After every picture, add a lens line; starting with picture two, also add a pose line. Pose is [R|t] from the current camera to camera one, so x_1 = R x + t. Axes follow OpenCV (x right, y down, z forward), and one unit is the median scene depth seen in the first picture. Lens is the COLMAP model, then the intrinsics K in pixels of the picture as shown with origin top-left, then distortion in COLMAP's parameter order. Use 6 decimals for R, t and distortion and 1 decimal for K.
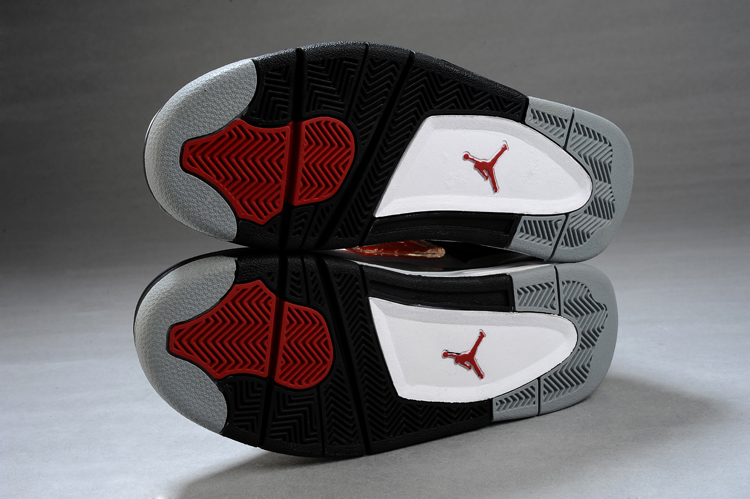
lens RADIAL K [[1300.3, 0, 374.5], [0, 1300.3, 250.1], [0, 0, 1]] dist [0.056863, 0.000000]
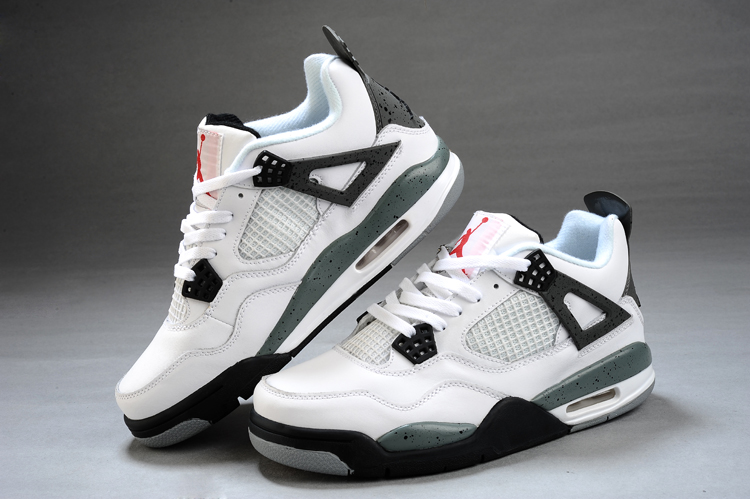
lens RADIAL K [[1300.3, 0, 375.1], [0, 1300.3, 248.8], [0, 0, 1]] dist [0.056863, 0.000000]
pose [[0.999285, 0.014123, 0.035077, -0.019097], [-0.014681, 0.999769, 0.015692, -0.023796], [-0.034847, -0.016195, 0.999261, -0.115162]]
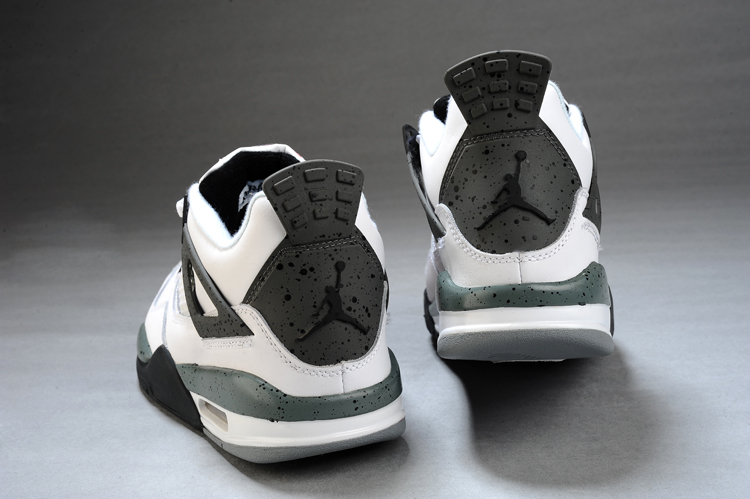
lens RADIAL K [[1300.3, 0, 377.2], [0, 1300.3, 251.3], [0, 0, 1]] dist [0.056863, 0.000000]
pose [[0.999452, 0.009112, -0.031819, -0.031042], [-0.007852, 0.999189, 0.039488, -0.008569], [0.032153, -0.039217, 0.998713, 0.050154]]
